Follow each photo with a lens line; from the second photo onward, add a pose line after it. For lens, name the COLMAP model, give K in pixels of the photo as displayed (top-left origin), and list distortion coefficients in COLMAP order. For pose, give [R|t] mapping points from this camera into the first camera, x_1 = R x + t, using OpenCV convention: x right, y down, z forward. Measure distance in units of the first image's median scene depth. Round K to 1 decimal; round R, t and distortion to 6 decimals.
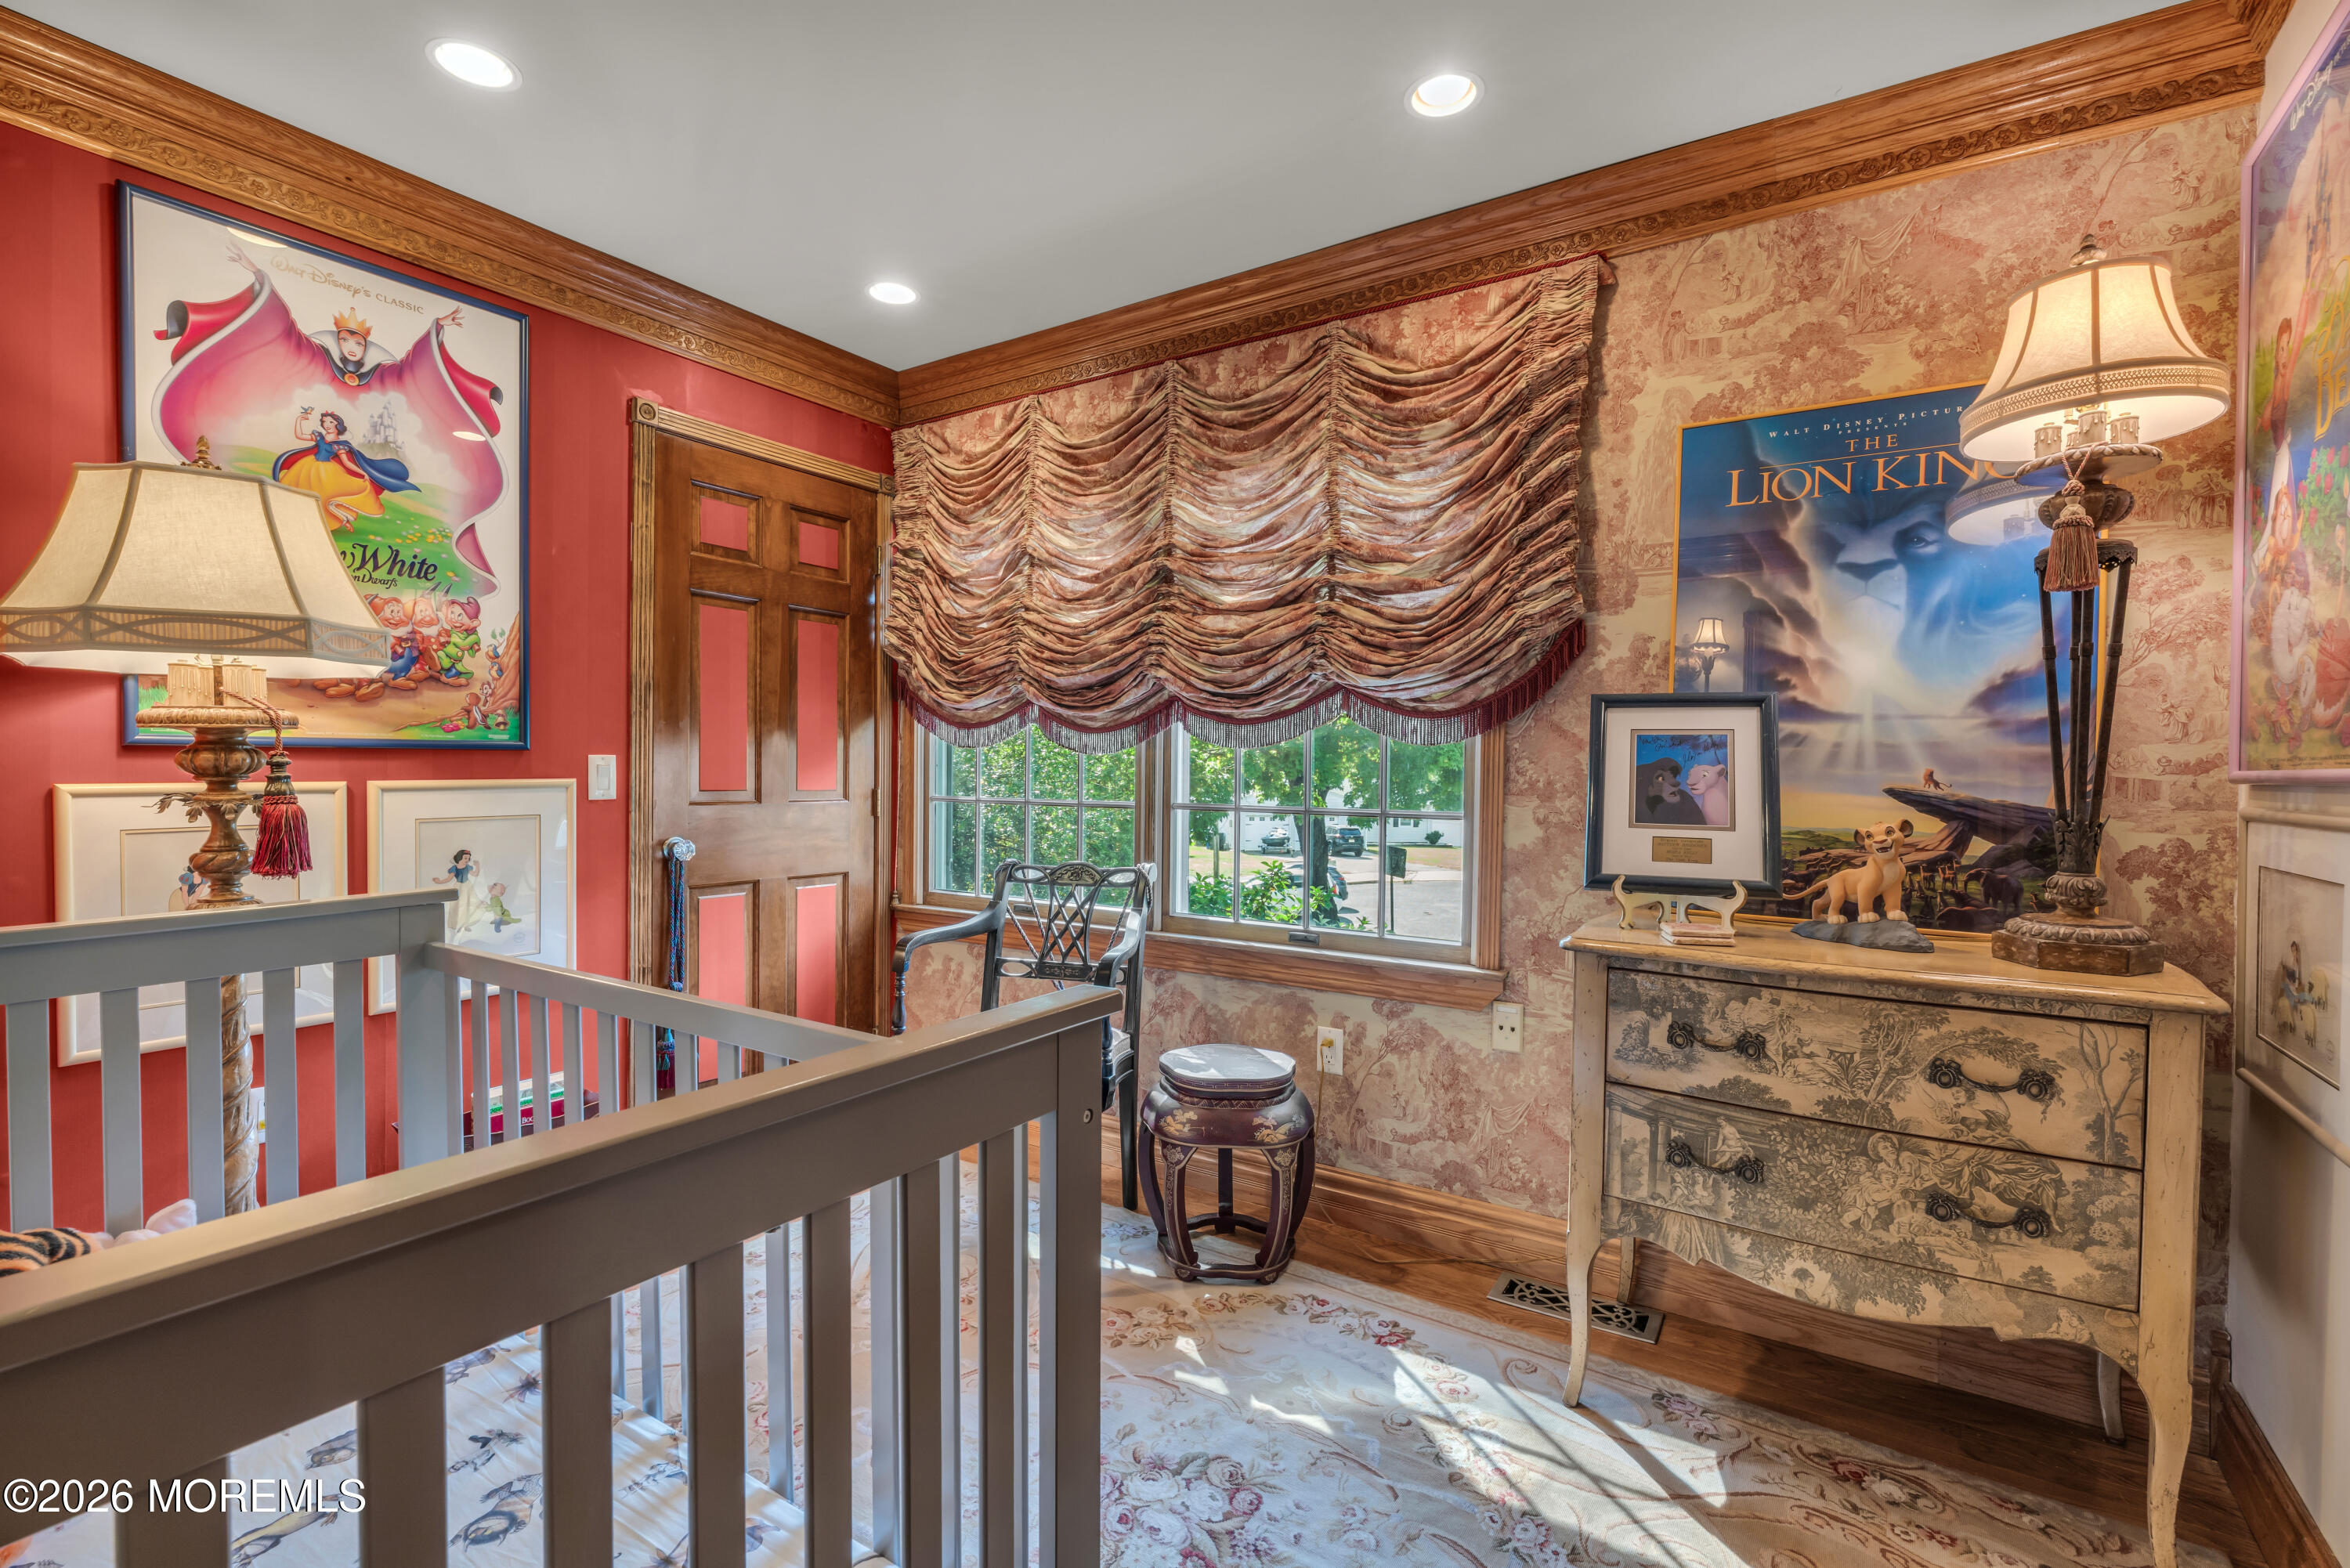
lens RADIAL K [[1076.6, 0, 1164.5], [0, 1076.6, 787.1], [0, 0, 1]] dist [-0.003332, 0.002353]
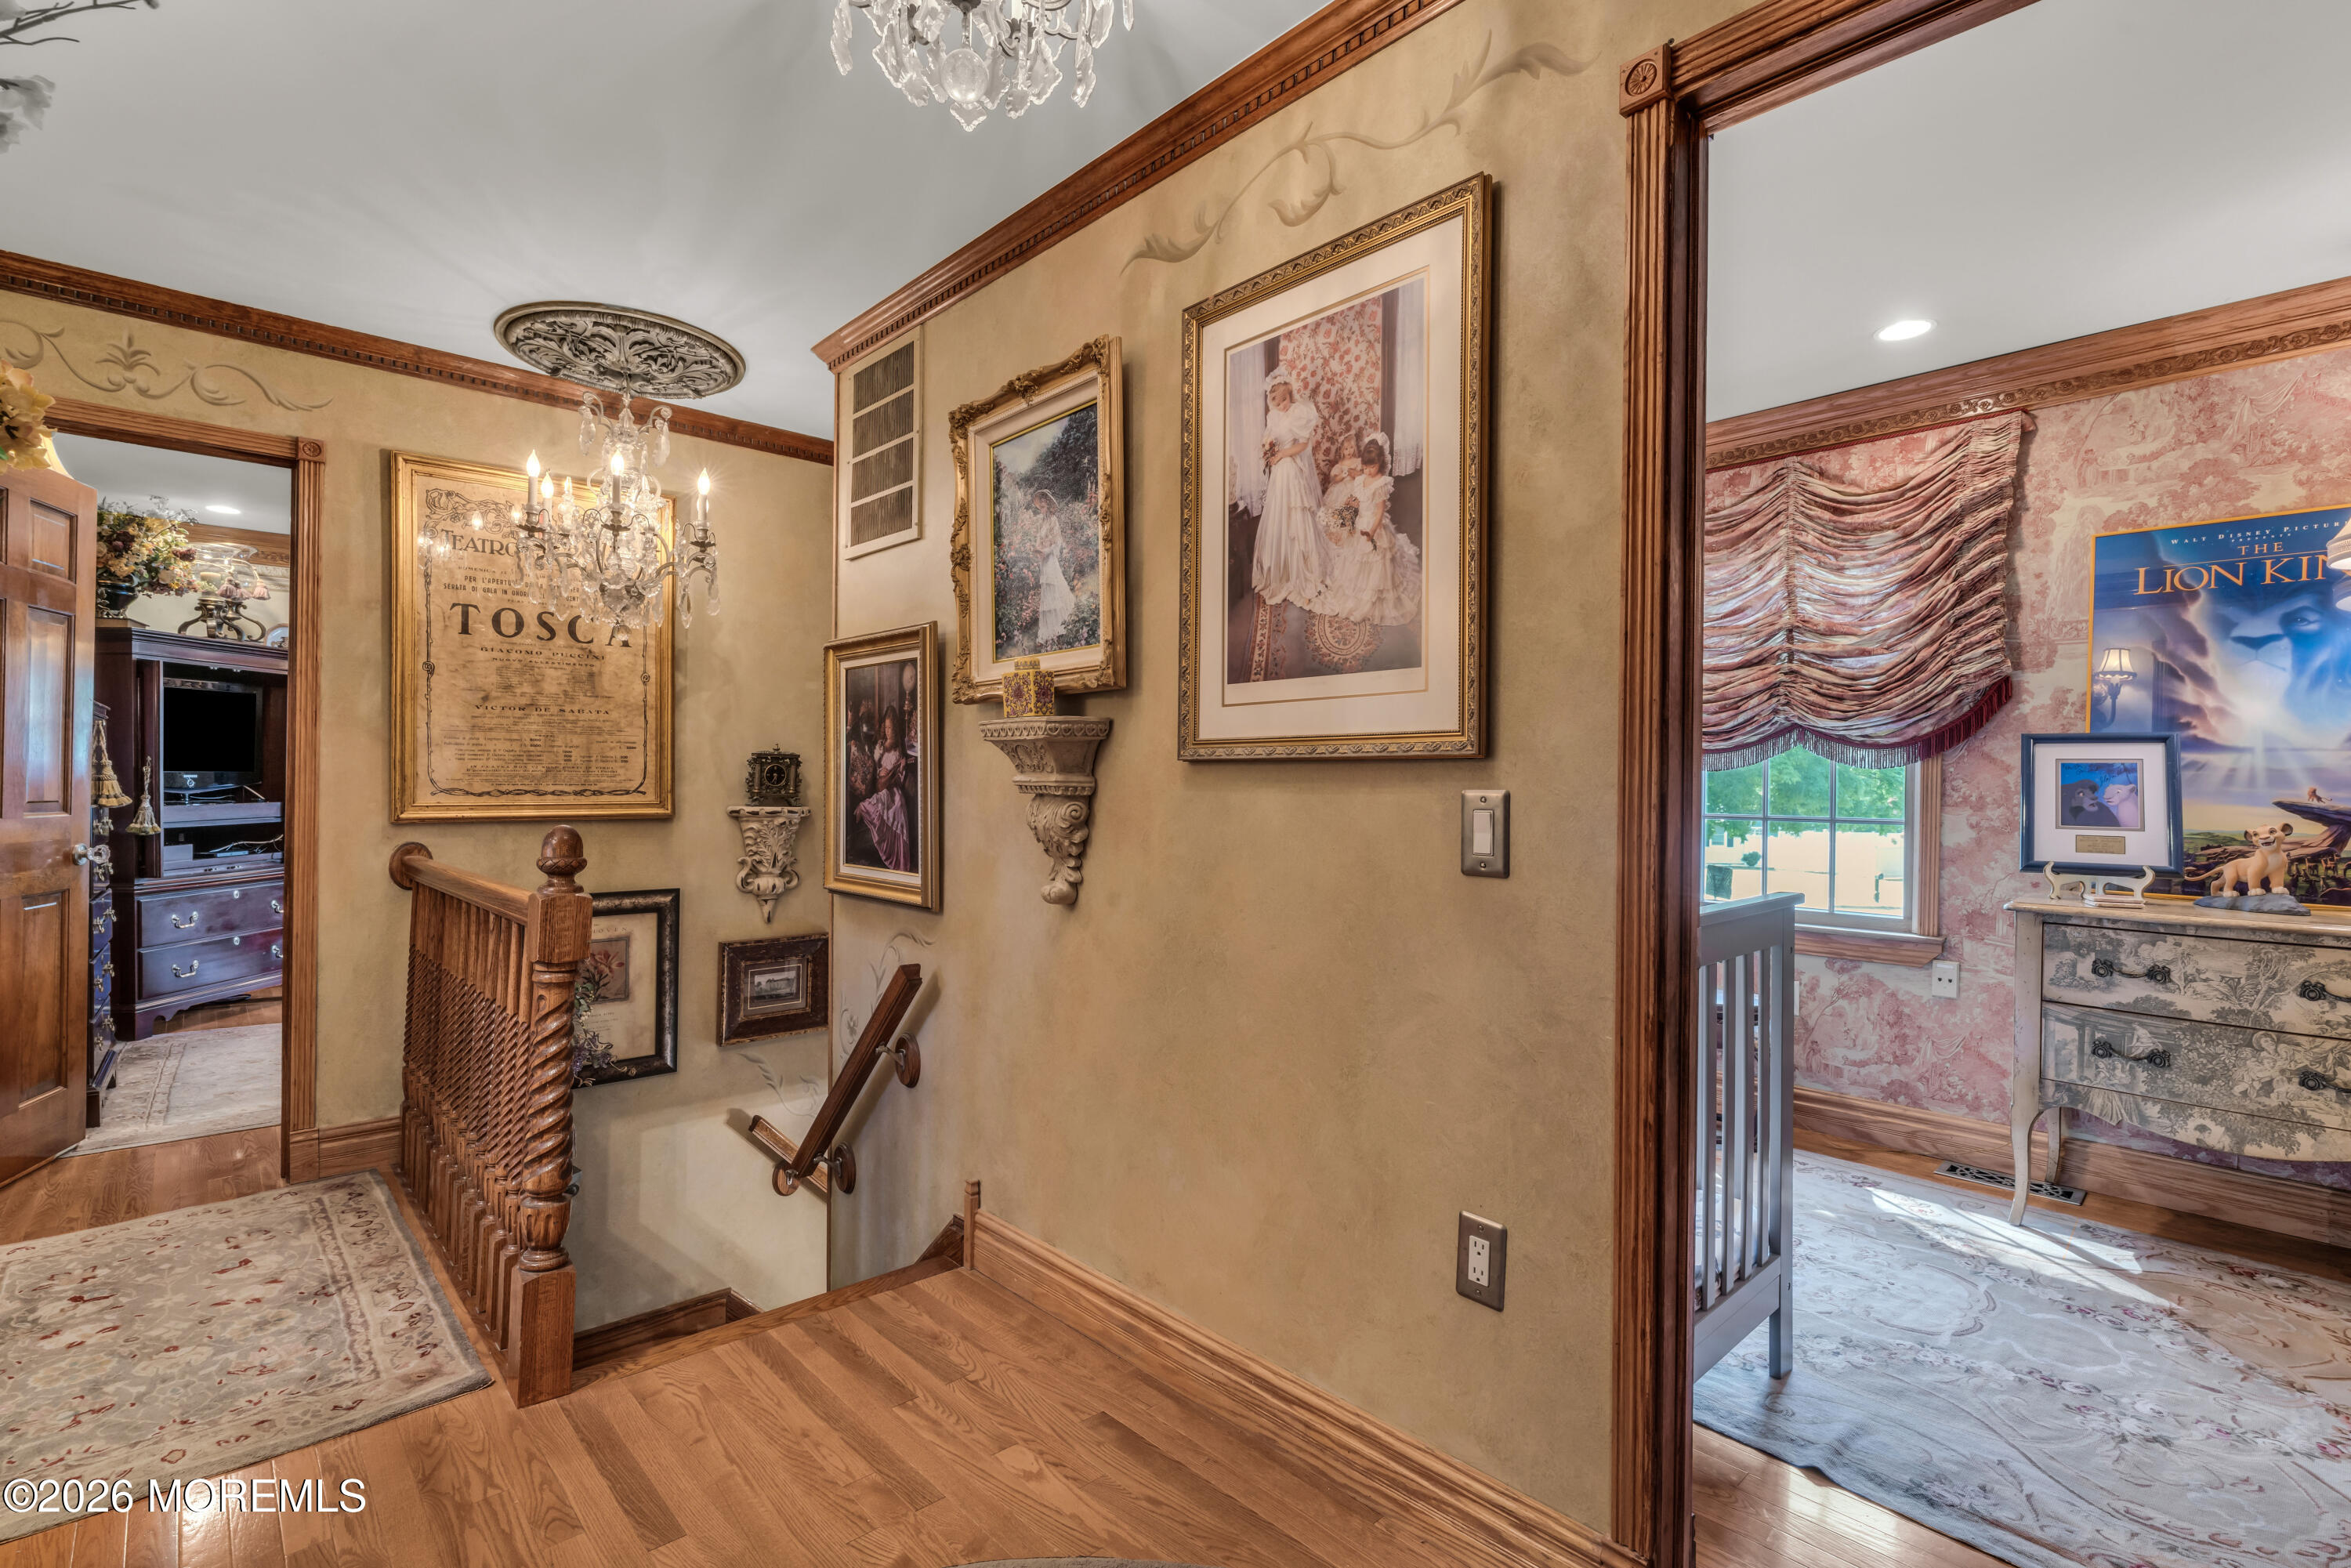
lens RADIAL K [[1077.1, 0, 1182.3], [0, 1077.1, 783.7], [0, 0, 1]] dist [-0.003332, 0.002353]
pose [[0.970660, -0.000684, -0.240456, -0.316060], [-0.003390, 0.999858, -0.016527, 0.005217], [0.240433, 0.016857, 0.970519, -0.599474]]
